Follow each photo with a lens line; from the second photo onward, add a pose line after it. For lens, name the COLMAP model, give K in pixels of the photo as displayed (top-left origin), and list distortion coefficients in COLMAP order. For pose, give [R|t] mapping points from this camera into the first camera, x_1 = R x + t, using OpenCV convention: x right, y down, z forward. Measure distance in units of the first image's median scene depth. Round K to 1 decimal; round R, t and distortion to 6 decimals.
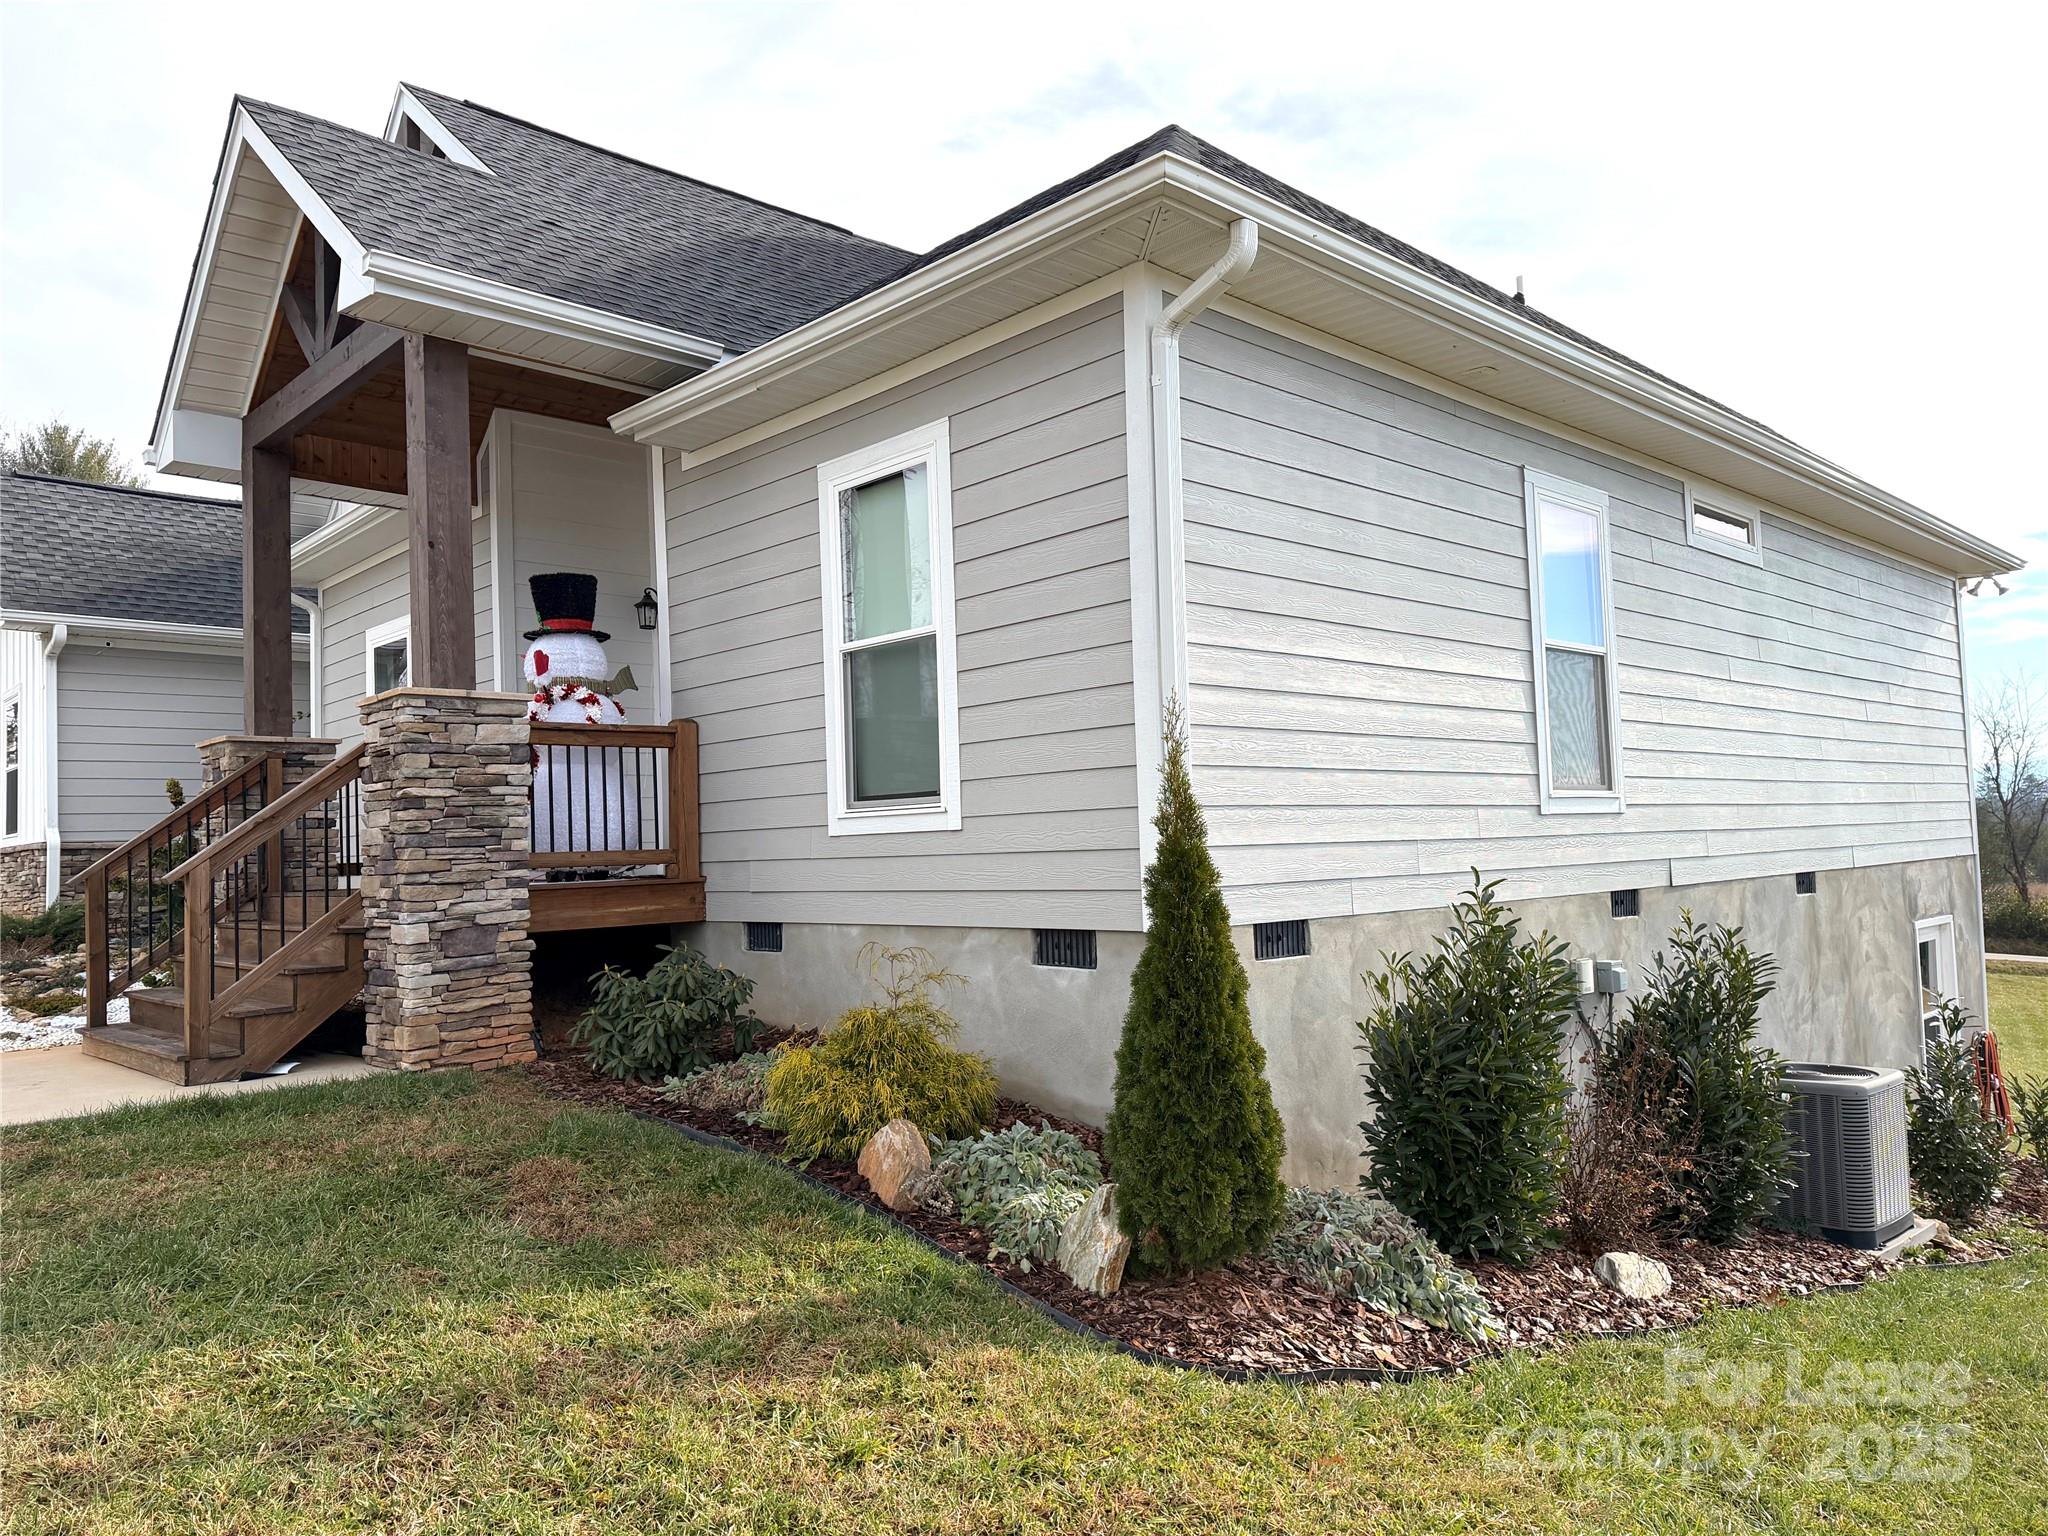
lens RADIAL K [[1456.3, 0, 1024.0], [0, 1456.3, 768.0], [0, 0, 1]] dist [0.023905, -0.001396]
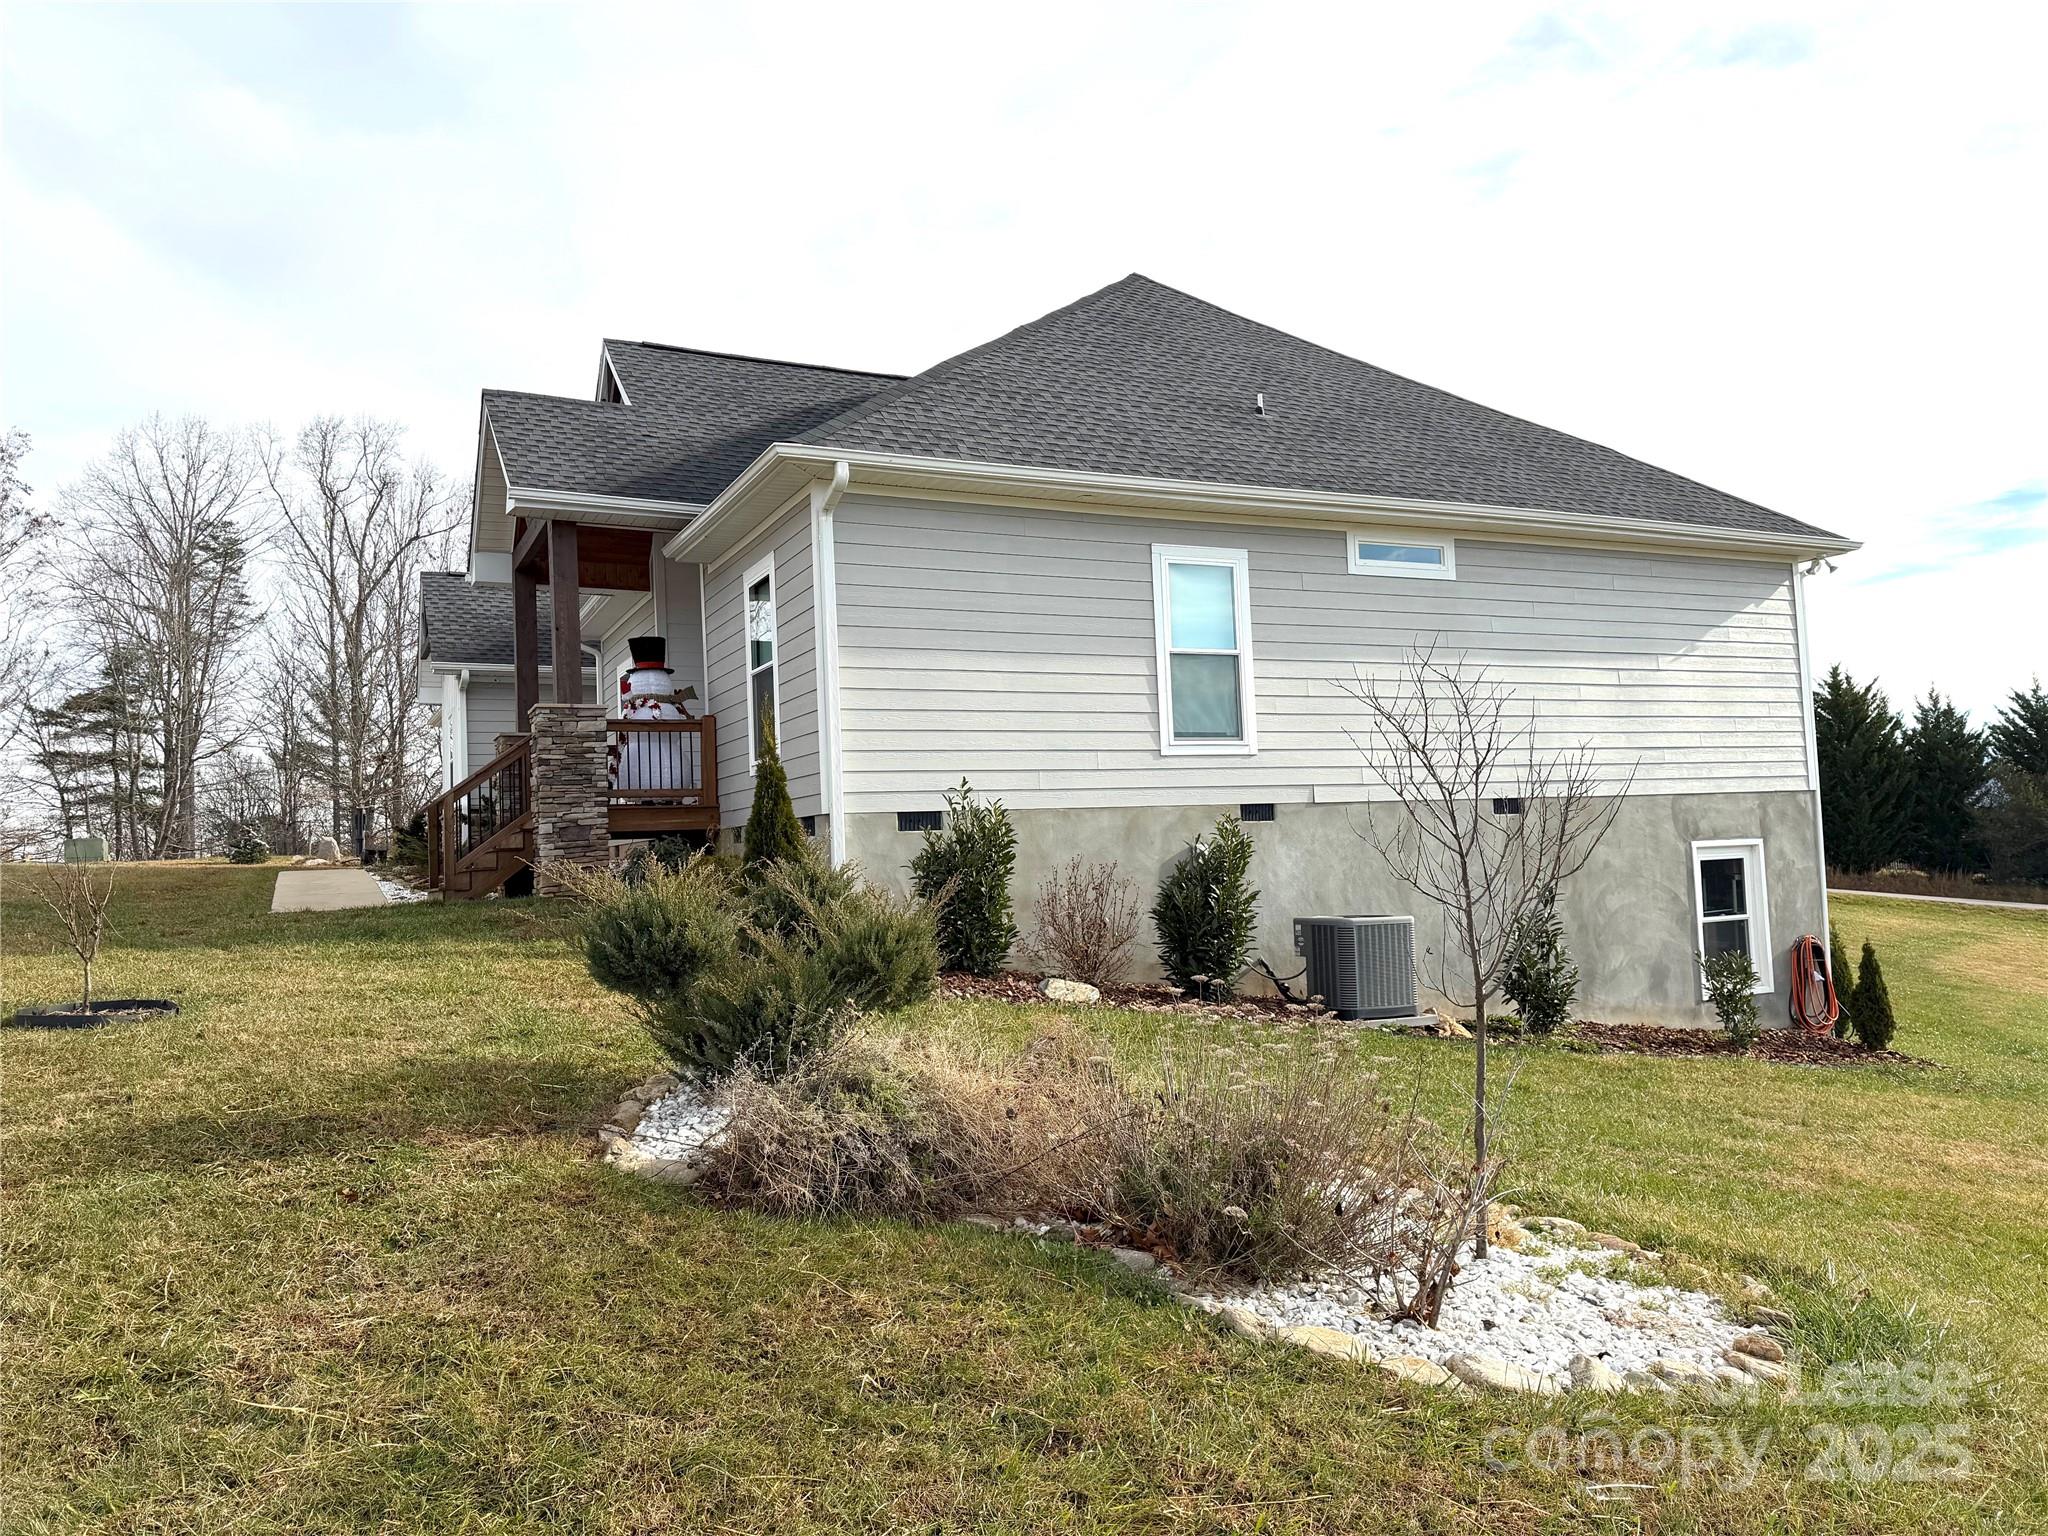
lens RADIAL K [[1427.3, 0, 1024.0], [0, 1427.3, 768.0], [0, 0, 1]] dist [0.088663, -0.094103]
pose [[0.956485, -0.023431, -0.290840, 0.659625], [0.025339, 0.999675, 0.002795, 0.036568], [0.290680, -0.010043, 0.956767, -0.575211]]
